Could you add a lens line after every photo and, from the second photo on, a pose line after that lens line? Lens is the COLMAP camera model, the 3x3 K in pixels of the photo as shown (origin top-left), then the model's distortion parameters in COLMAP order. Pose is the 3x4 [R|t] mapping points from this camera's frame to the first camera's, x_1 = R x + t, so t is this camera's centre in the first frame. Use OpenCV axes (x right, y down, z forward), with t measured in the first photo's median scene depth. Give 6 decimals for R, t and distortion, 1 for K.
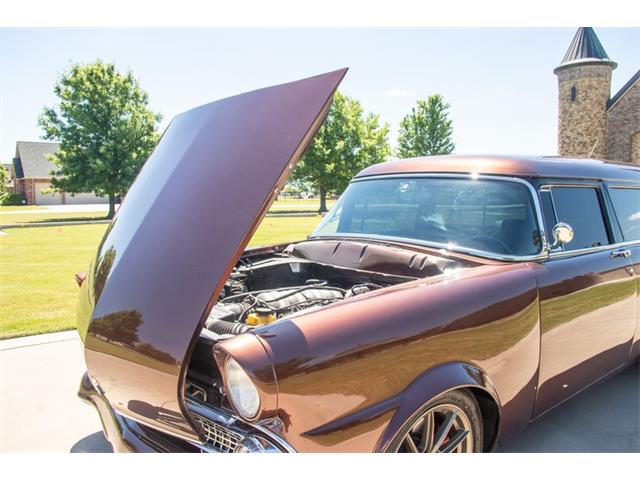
lens RADIAL K [[513.3, 0, 319.7], [0, 513.3, 240.1], [0, 0, 1]] dist [-0.148718, 0.135378]
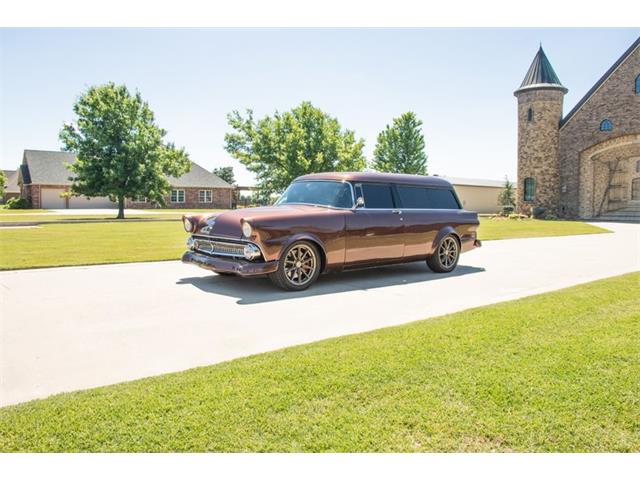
lens RADIAL K [[520.5, 0, 317.9], [0, 520.5, 238.9], [0, 0, 1]] dist [-0.173714, 0.158274]
pose [[0.999766, 0.009858, 0.019265, 0.013527], [-0.009399, 0.999674, -0.023759, 0.018233], [-0.019493, 0.023572, 0.999532, -0.127518]]
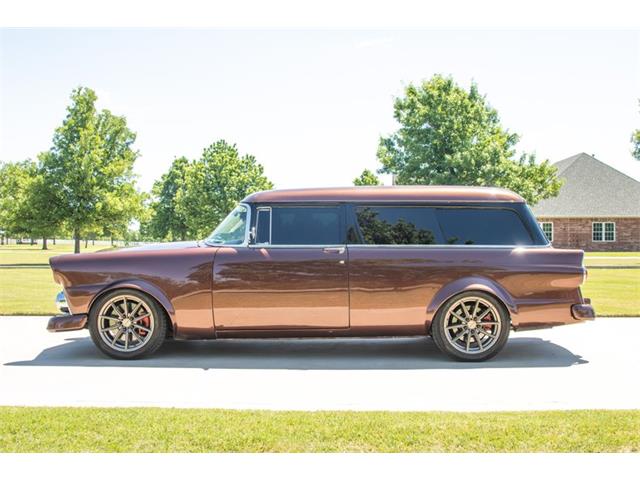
lens RADIAL K [[787.0, 0, 320.5], [0, 787.0, 239.6], [0, 0, 1]] dist [-0.108373, 0.014705]
pose [[0.763587, -0.002822, -0.645699, 0.170741], [-0.058801, 0.995532, -0.073887, 0.013854], [0.643023, 0.094387, 0.760009, -0.067463]]
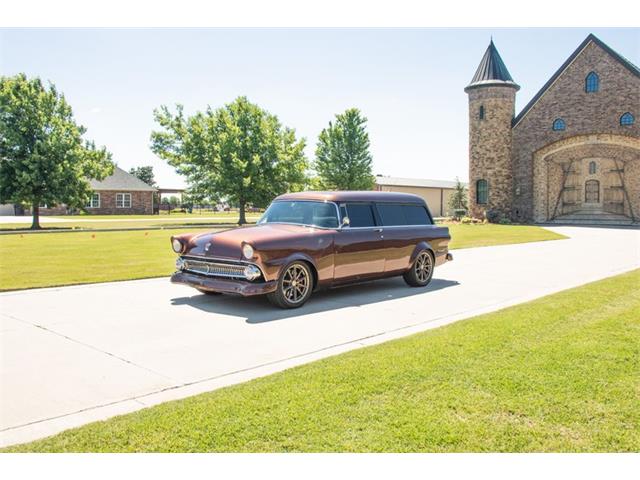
lens RADIAL K [[588.2, 0, 319.3], [0, 588.2, 236.7], [0, 0, 1]] dist [-0.163710, 0.160836]
pose [[0.989116, -0.002083, 0.147124, -0.011420], [0.007773, 0.999243, -0.038113, 0.014230], [-0.146934, 0.038842, 0.988383, -0.159782]]
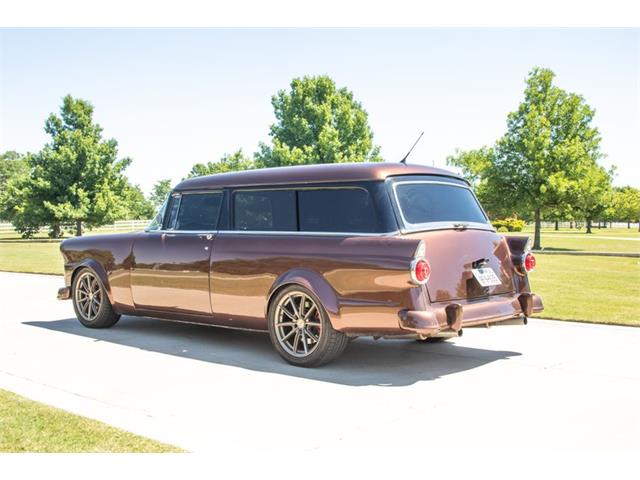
lens RADIAL K [[787.0, 0, 320.5], [0, 787.0, 239.6], [0, 0, 1]] dist [-0.108373, 0.014705]
pose [[0.116565, 0.017996, -0.993020, 0.240349], [-0.090250, 0.995891, 0.007454, -0.000998], [0.989074, 0.088752, 0.117710, 0.086152]]
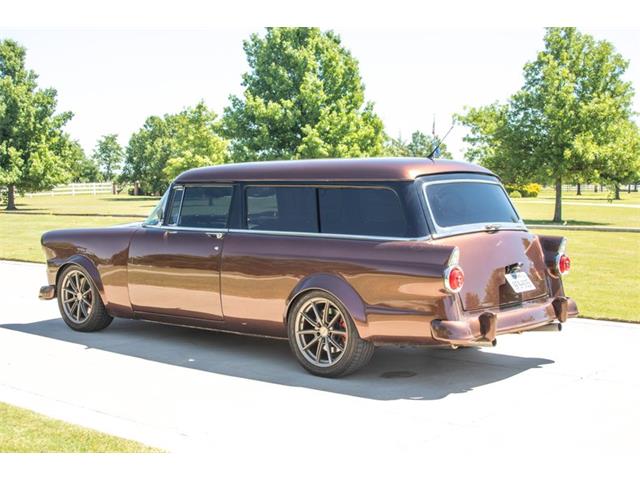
lens RADIAL K [[944.4, 0, 318.5], [0, 944.4, 241.4], [0, 0, 1]] dist [-0.072570, -0.001935]
pose [[0.141801, 0.057575, -0.988219, 0.260036], [-0.090715, 0.994862, 0.044945, -0.007942], [0.985730, 0.083273, 0.146295, 0.073112]]
